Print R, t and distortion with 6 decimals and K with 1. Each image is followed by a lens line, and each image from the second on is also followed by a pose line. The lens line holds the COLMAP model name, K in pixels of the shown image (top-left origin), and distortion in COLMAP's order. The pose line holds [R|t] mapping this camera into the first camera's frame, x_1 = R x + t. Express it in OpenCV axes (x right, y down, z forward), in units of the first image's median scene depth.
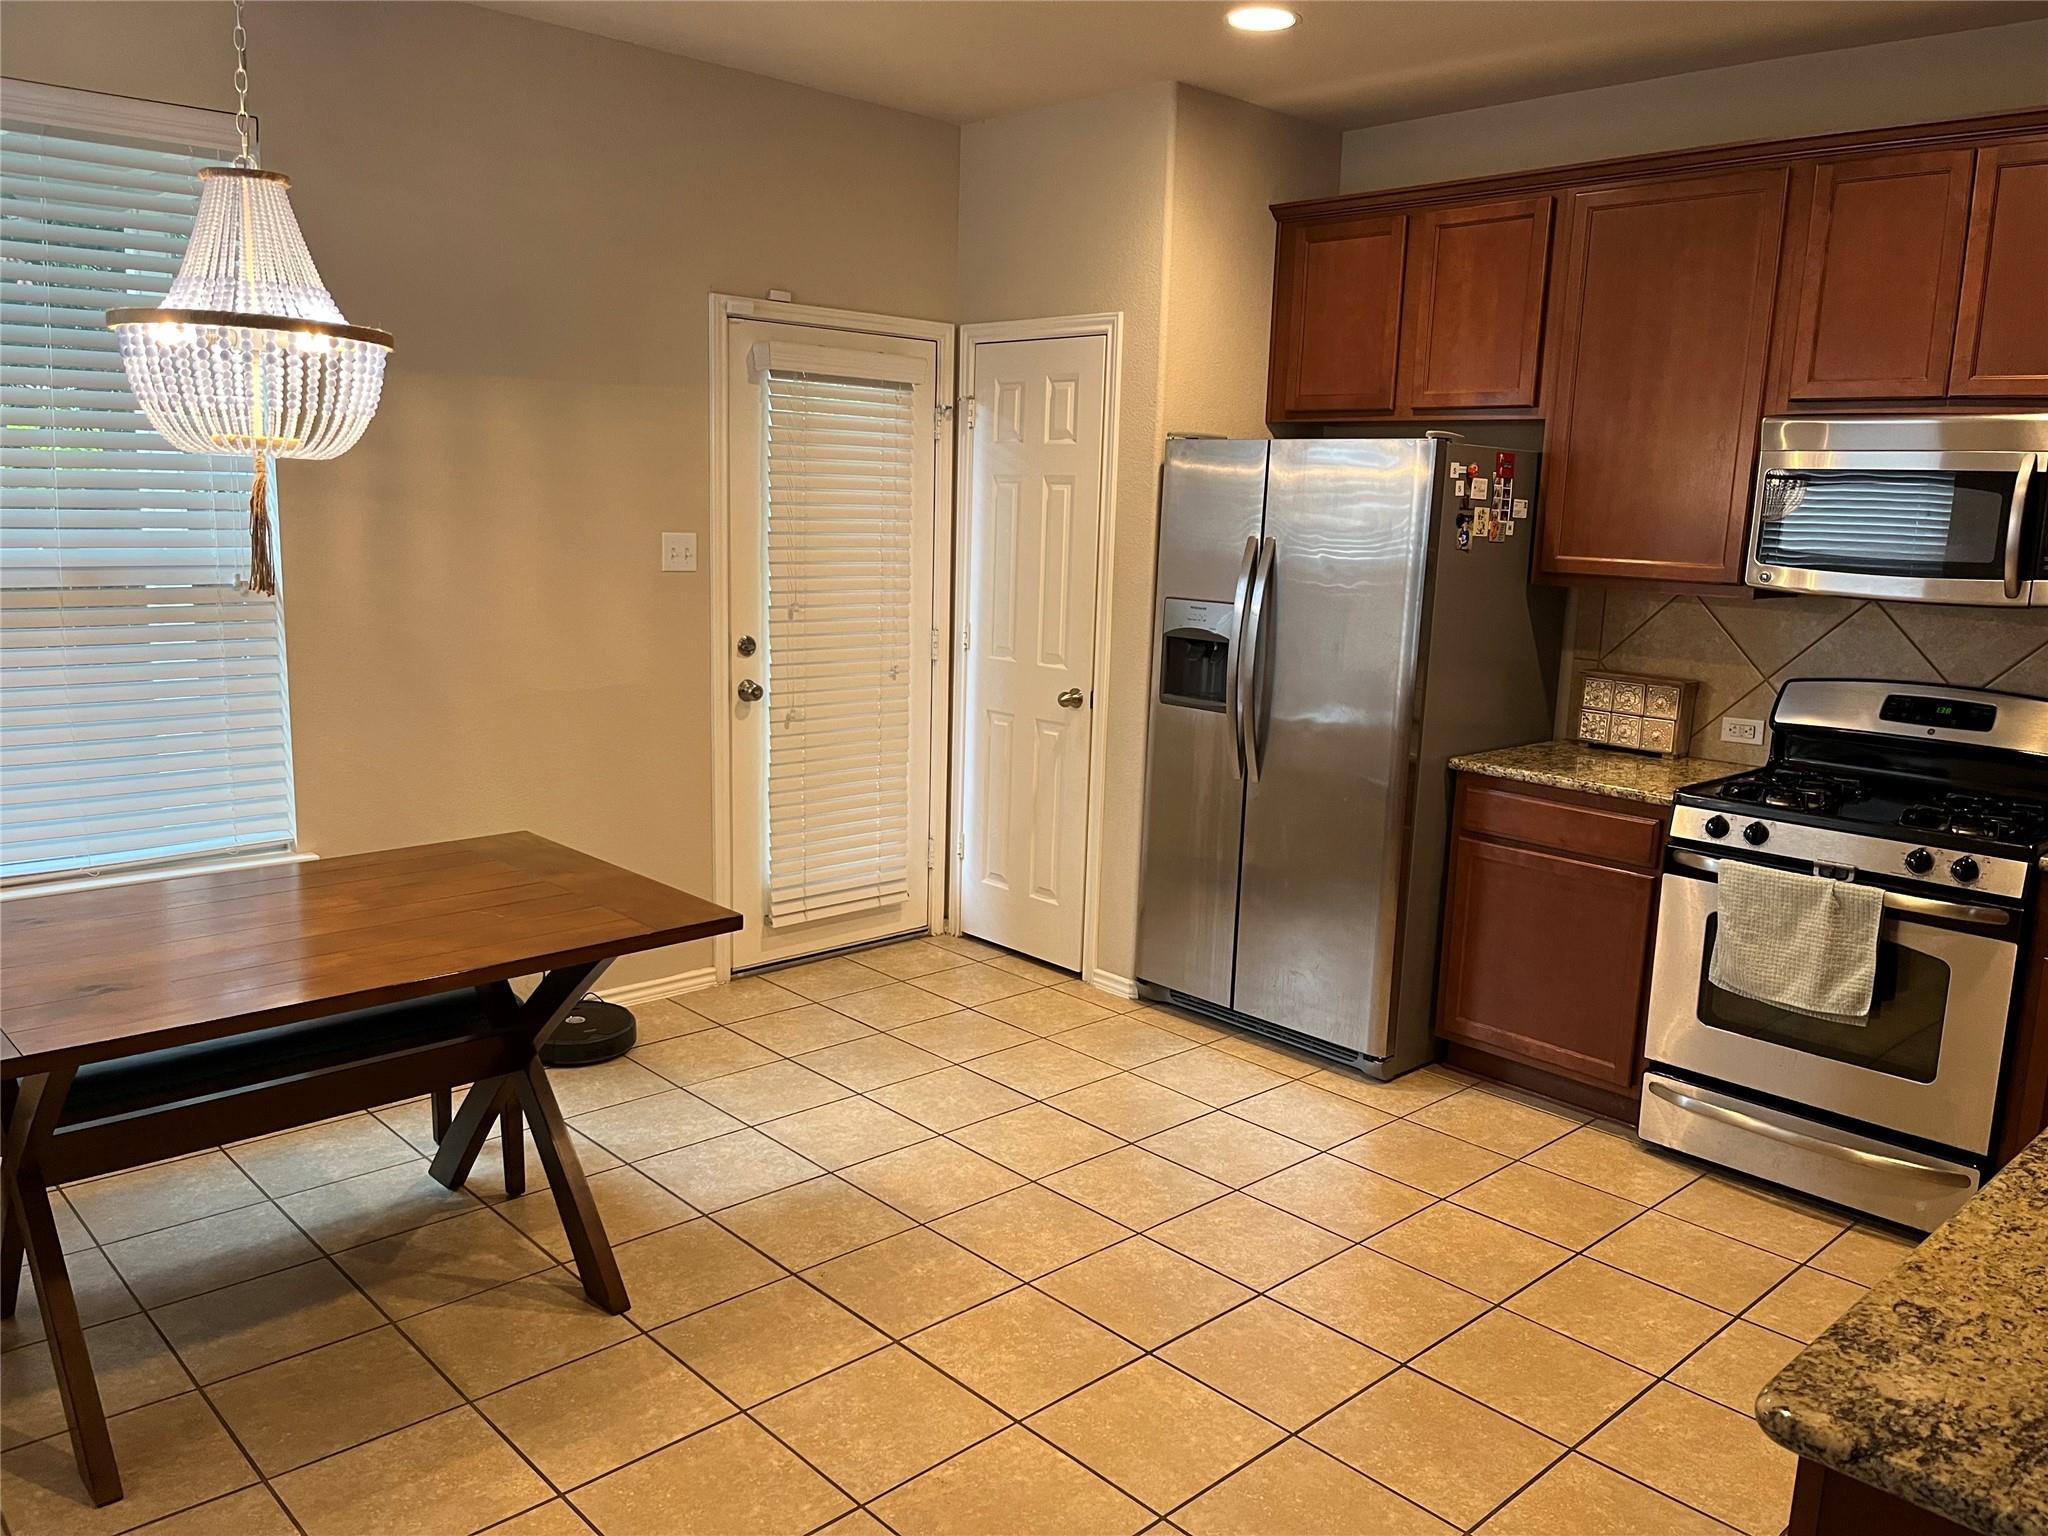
lens RADIAL K [[1535.0, 0, 1023.5], [0, 1535.0, 794.8], [0, 0, 1]] dist [0.048448, -0.095918]
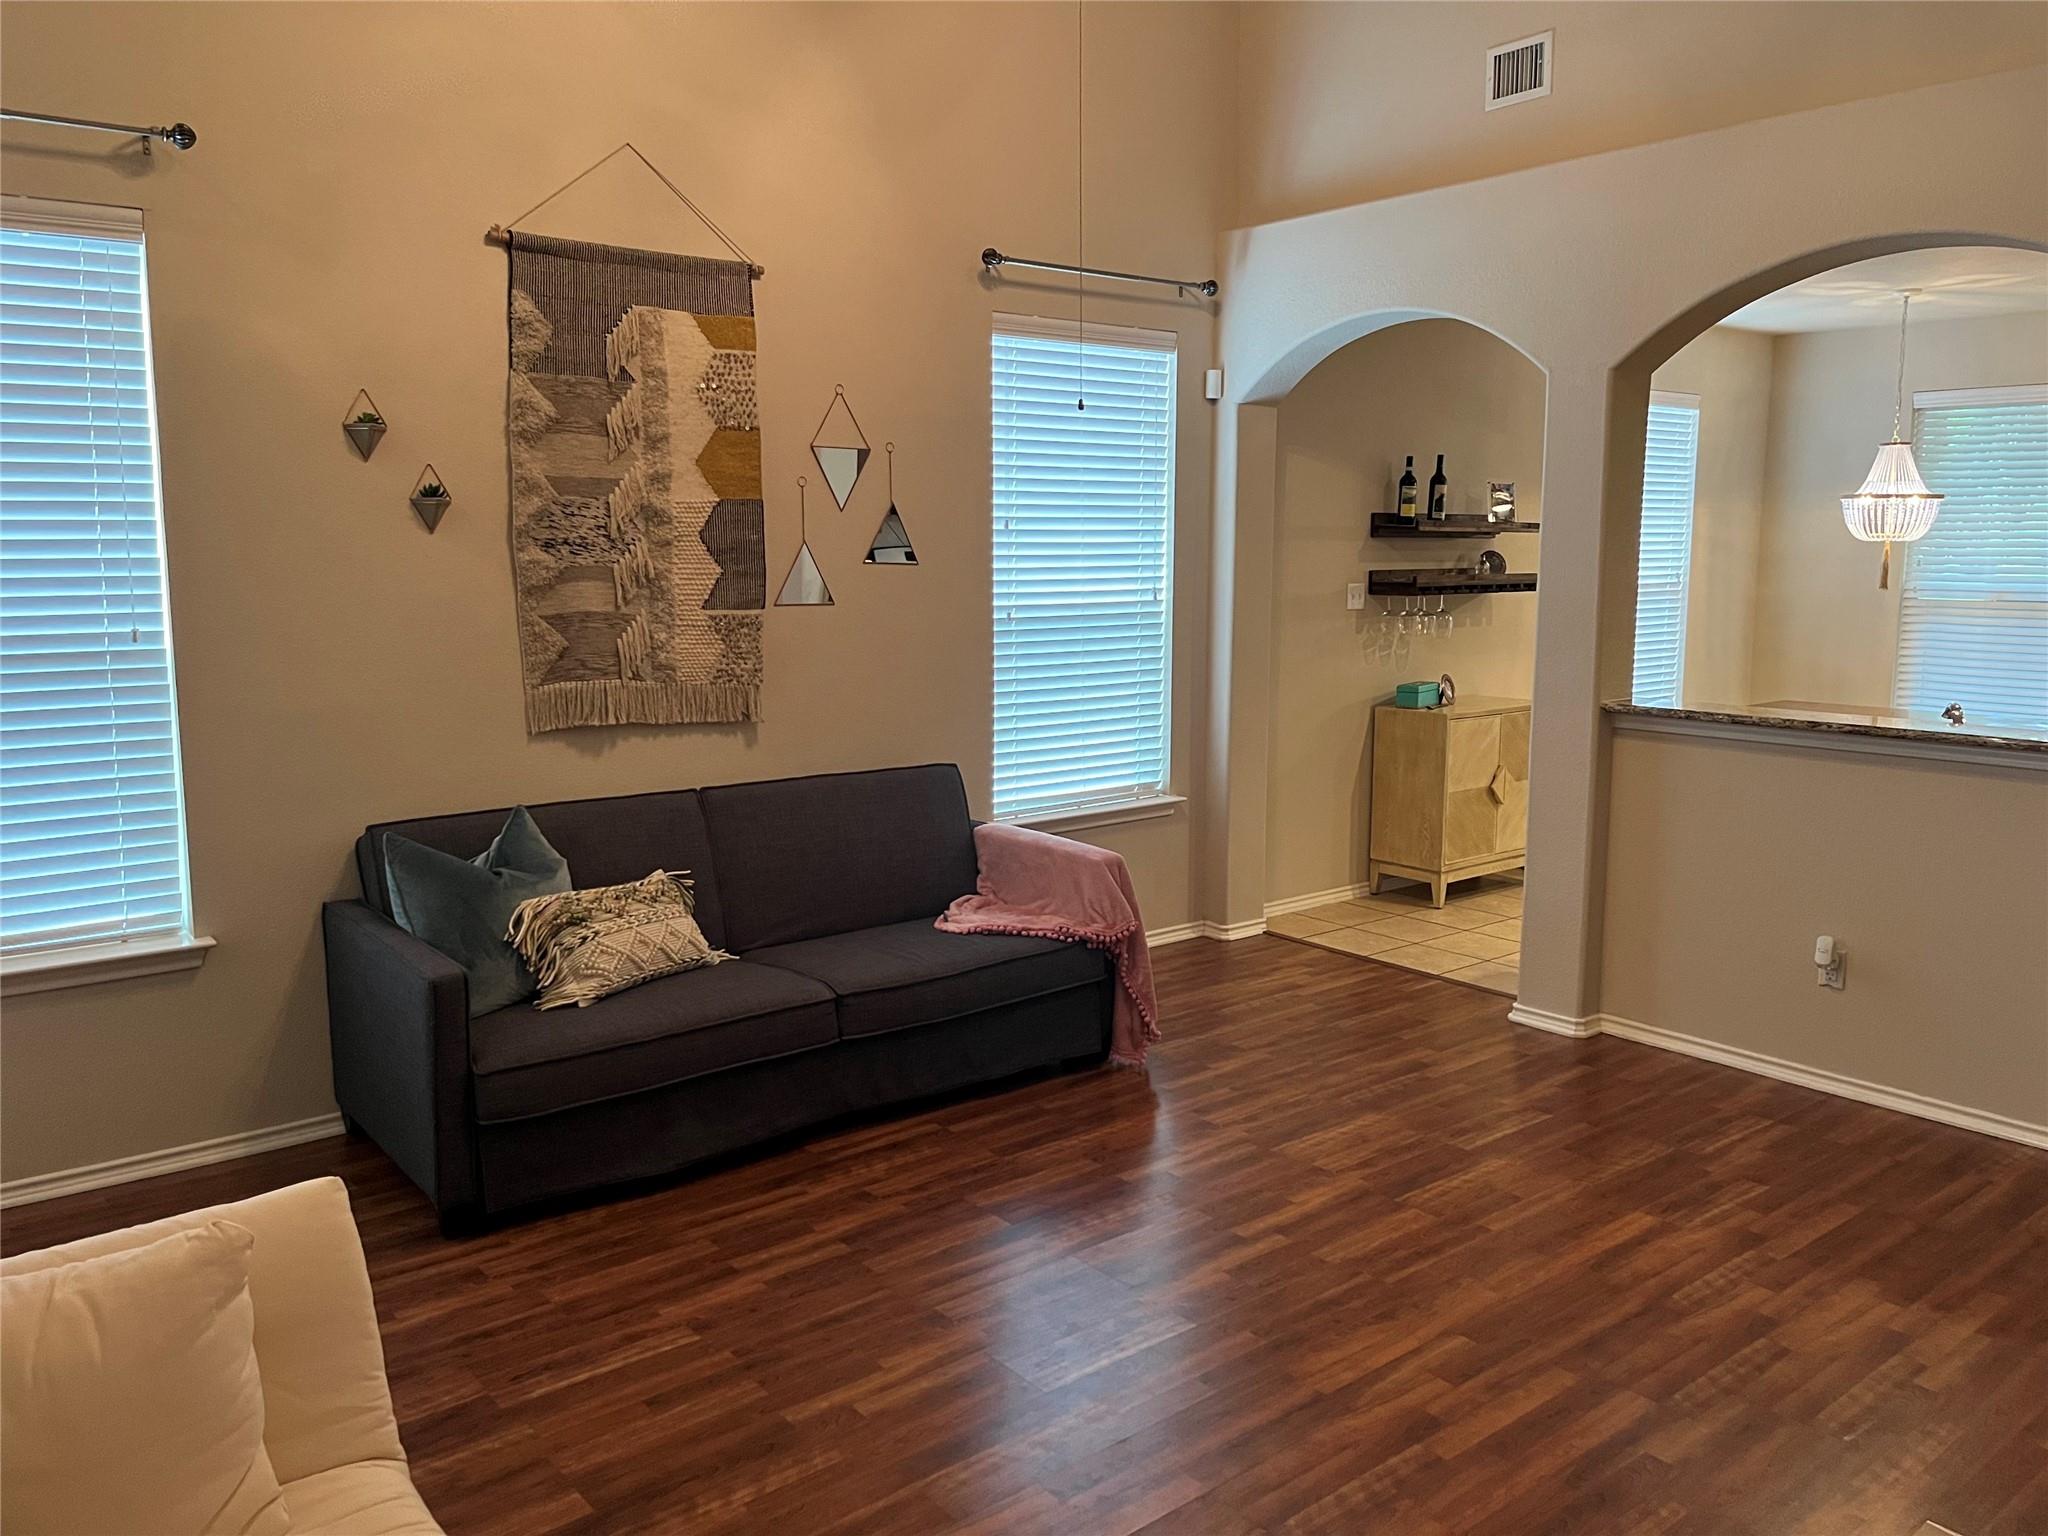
lens RADIAL K [[1543.7, 0, 1013.8], [0, 1543.7, 761.3], [0, 0, 1]] dist [0.051454, -0.078350]
pose [[-0.084505, 0.105511, -0.990821, 1.679419], [-0.194774, 0.973446, 0.120272, 0.094094], [0.977201, 0.203150, -0.061710, -0.205056]]
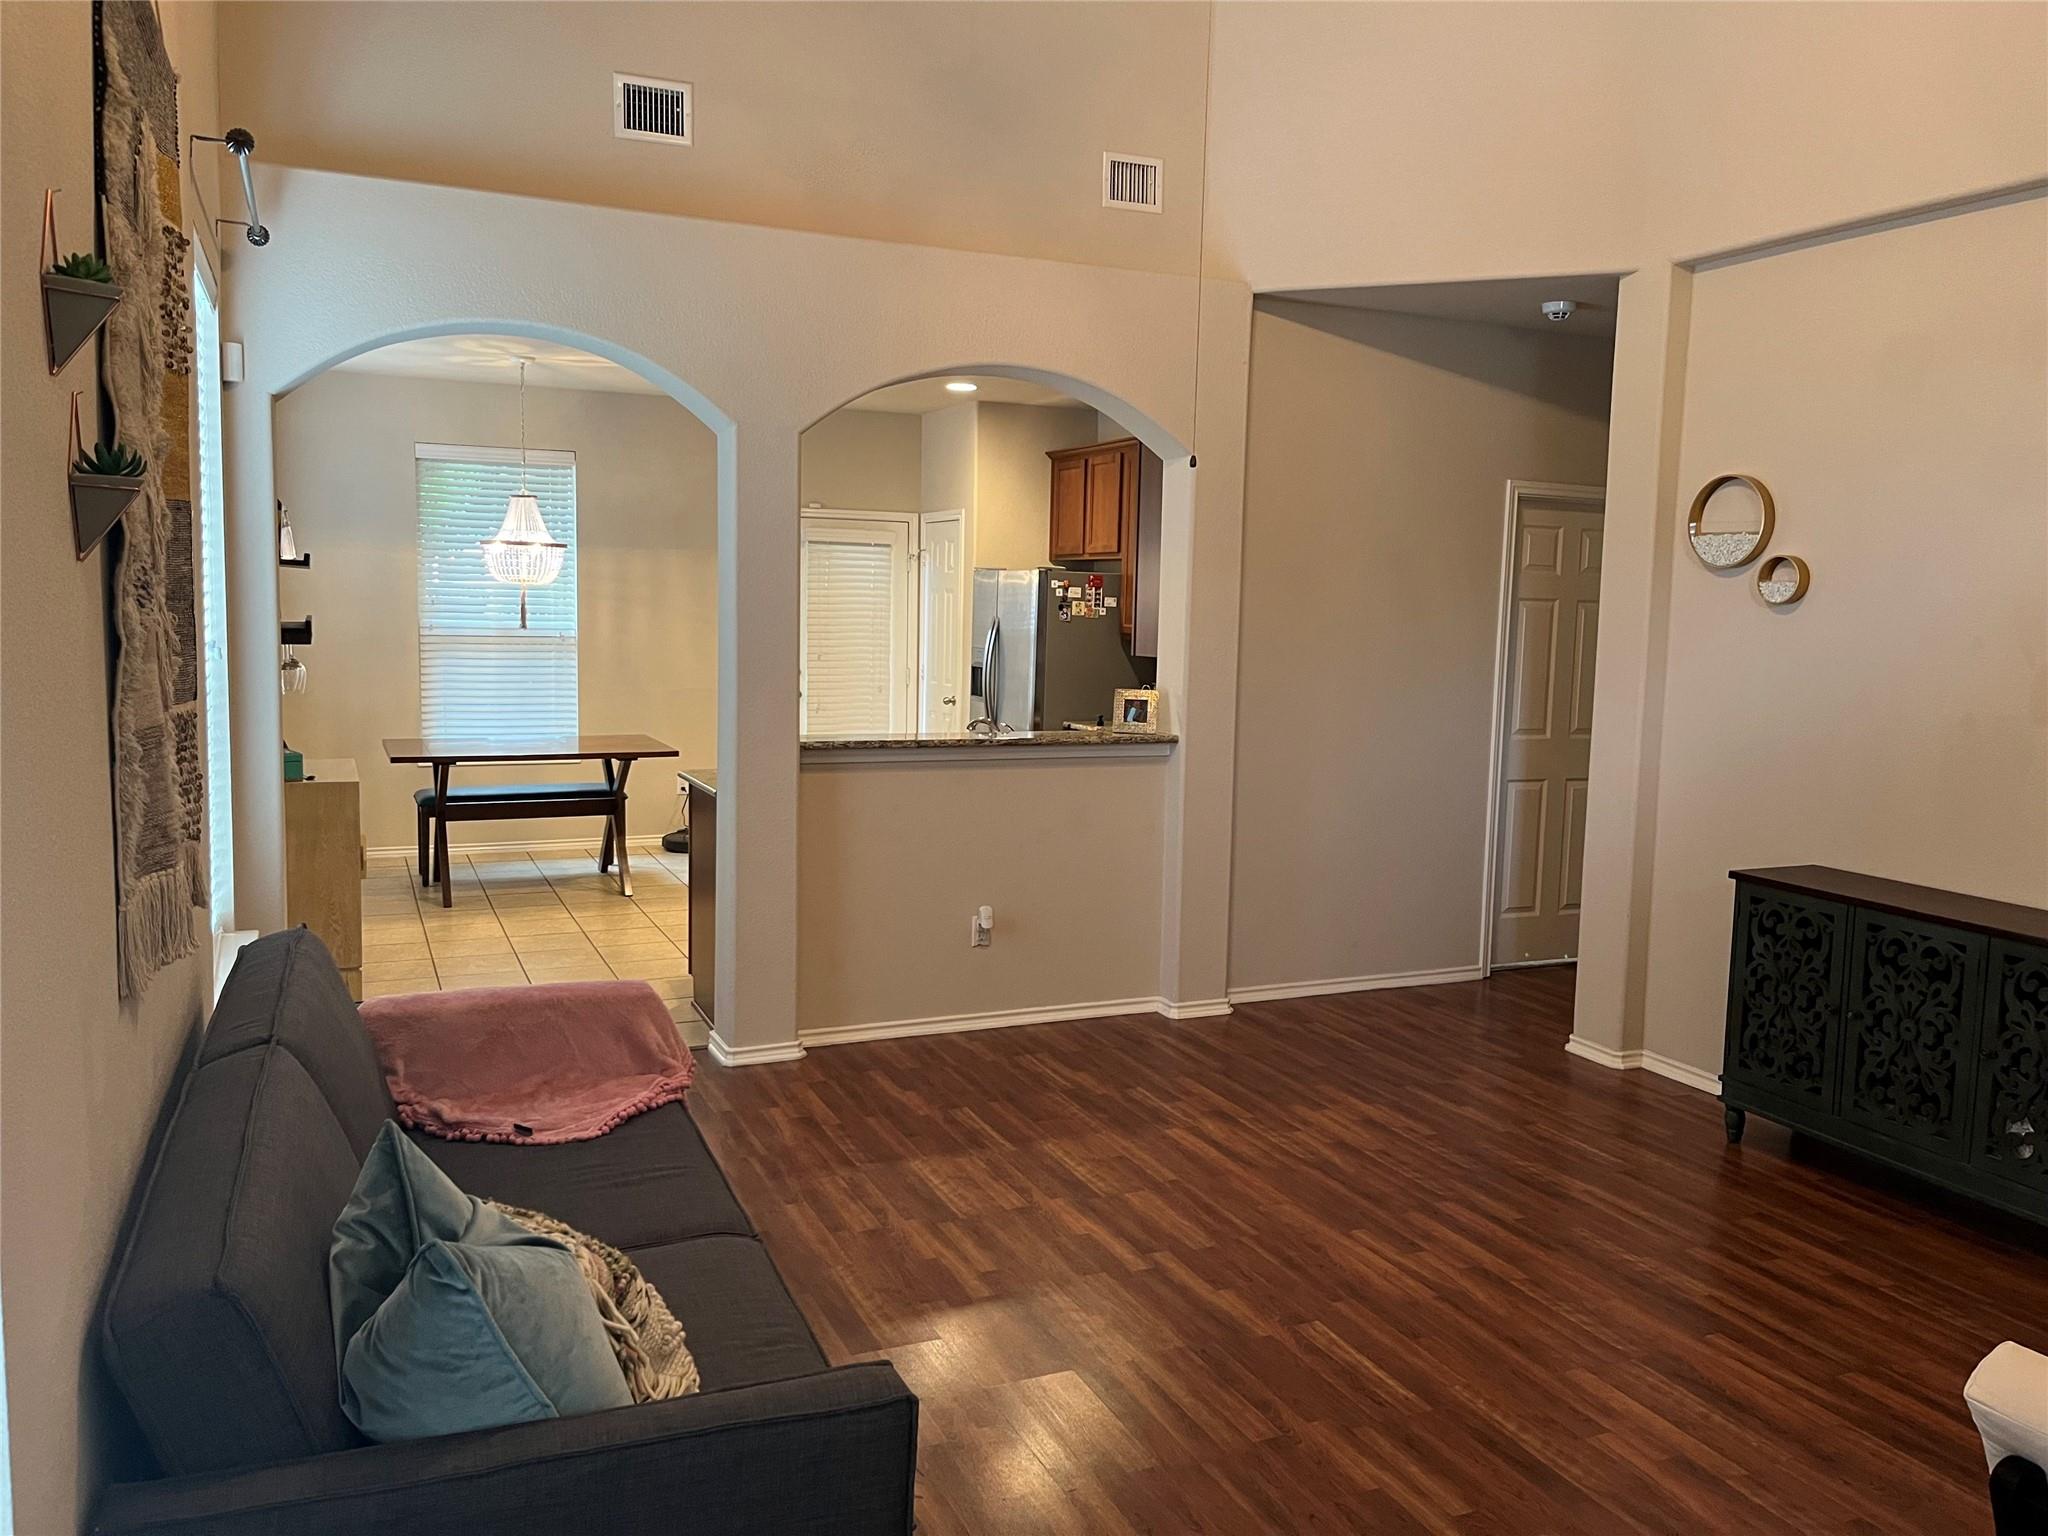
lens RADIAL K [[1556.2, 0, 1029.7], [0, 1556.2, 763.5], [0, 0, 1]] dist [0.051732, -0.086327]
pose [[0.942084, 0.023806, -0.334532, 1.016526], [-0.055760, 0.994713, -0.086241, 0.233658], [0.330710, 0.099900, 0.938430, -1.050883]]
